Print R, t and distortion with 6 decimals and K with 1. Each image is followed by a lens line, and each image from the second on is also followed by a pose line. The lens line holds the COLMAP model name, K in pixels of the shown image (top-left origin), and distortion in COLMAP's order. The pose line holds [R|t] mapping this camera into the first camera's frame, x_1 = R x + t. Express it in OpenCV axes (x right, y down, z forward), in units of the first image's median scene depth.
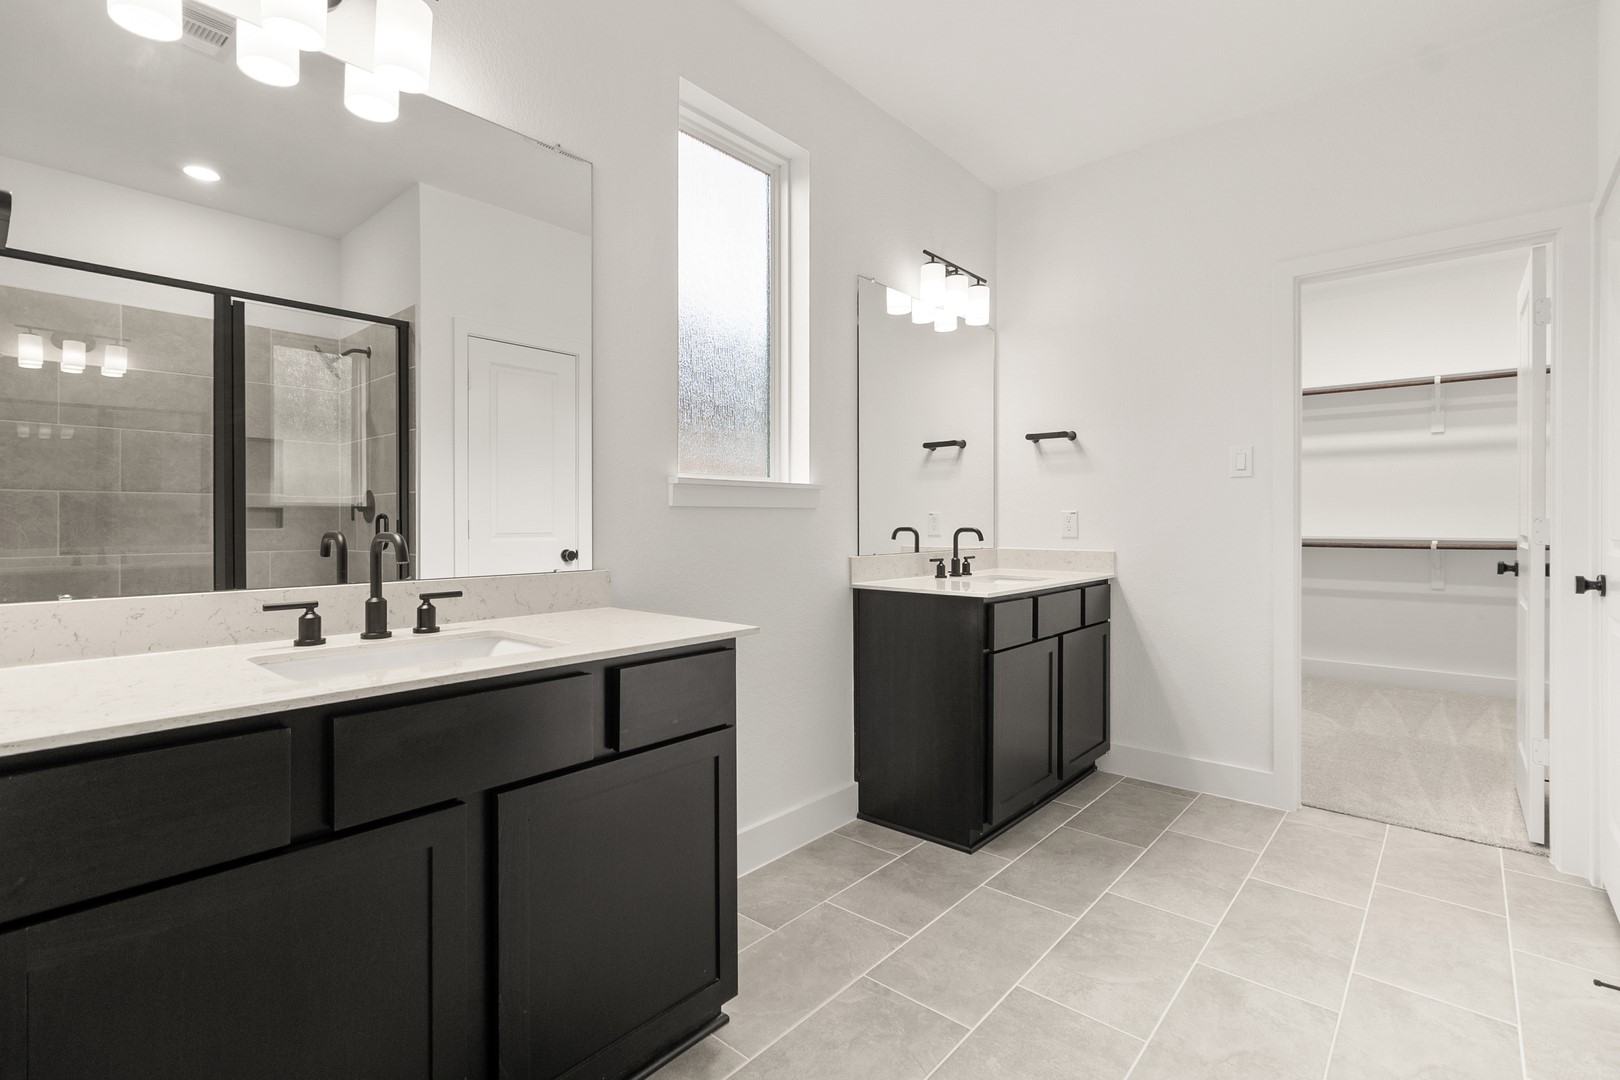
lens RADIAL K [[762.6, 0, 806.9], [0, 762.6, 527.3], [0, 0, 1]] dist [0.019657, -0.000856]
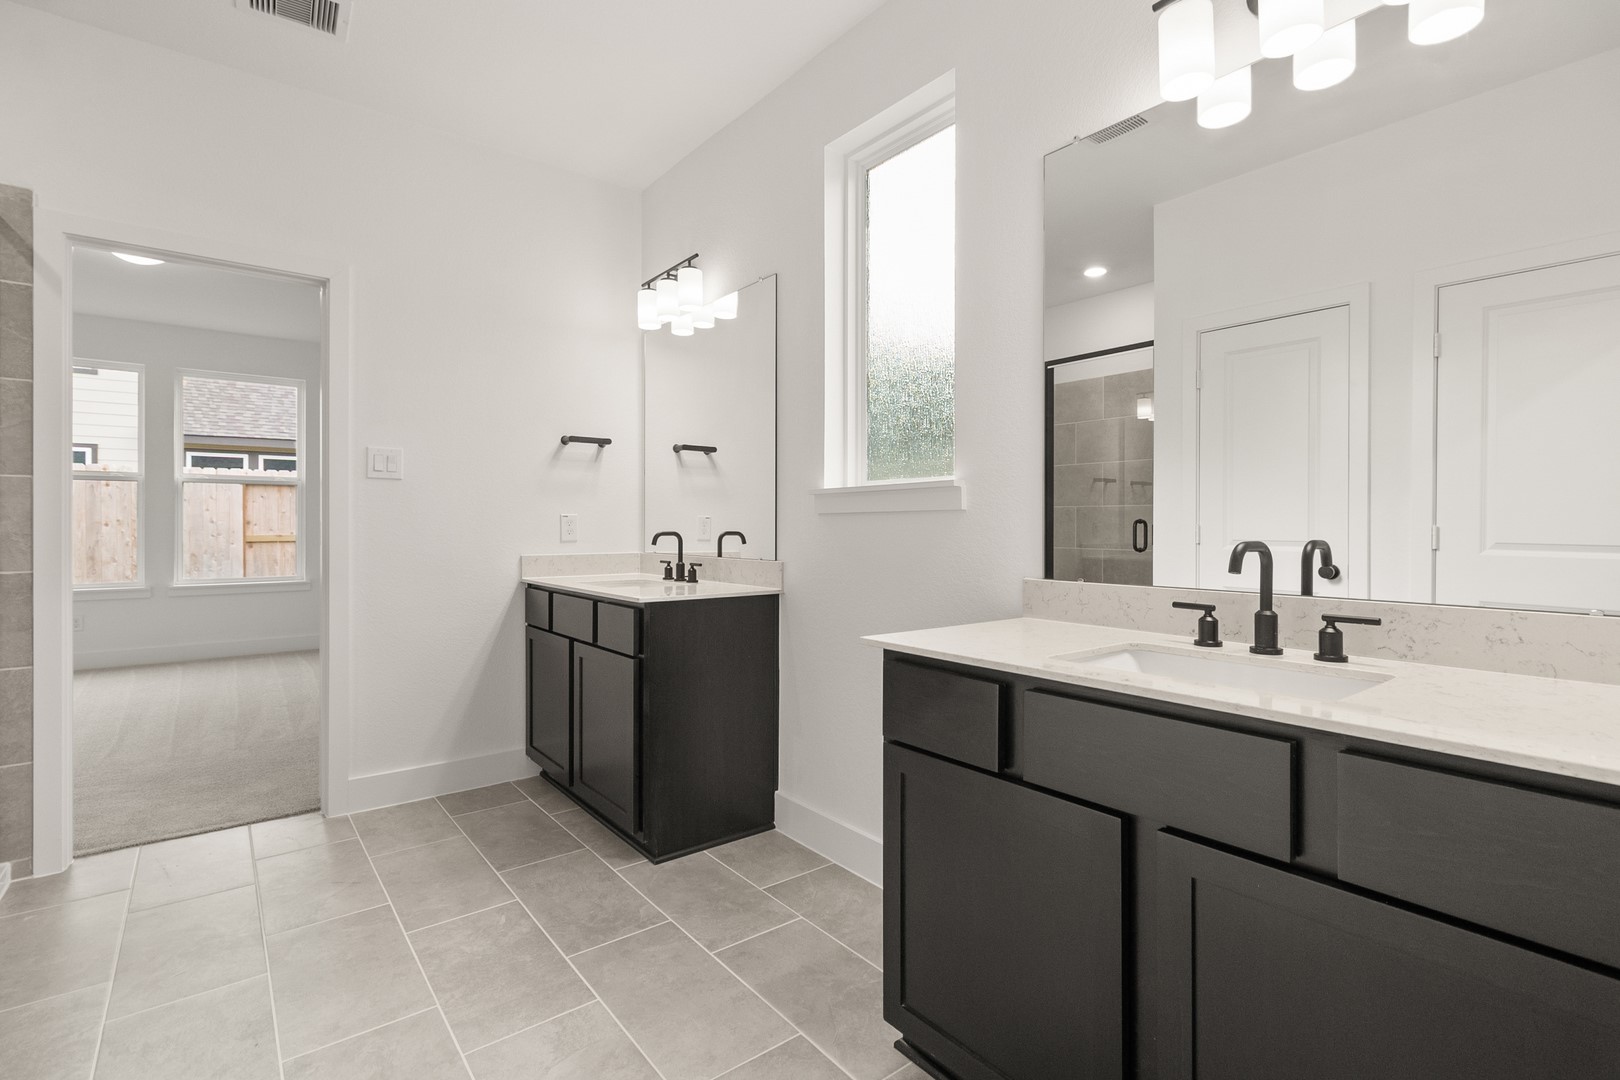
lens RADIAL K [[762.6, 0, 815.5], [0, 762.6, 540.9], [0, 0, 1]] dist [0.019657, -0.000856]
pose [[-0.193724, 0.008025, -0.981023, 0.862686], [-0.014525, 0.999833, 0.011047, 0.000680], [0.980949, 0.016389, -0.193575, 1.067850]]
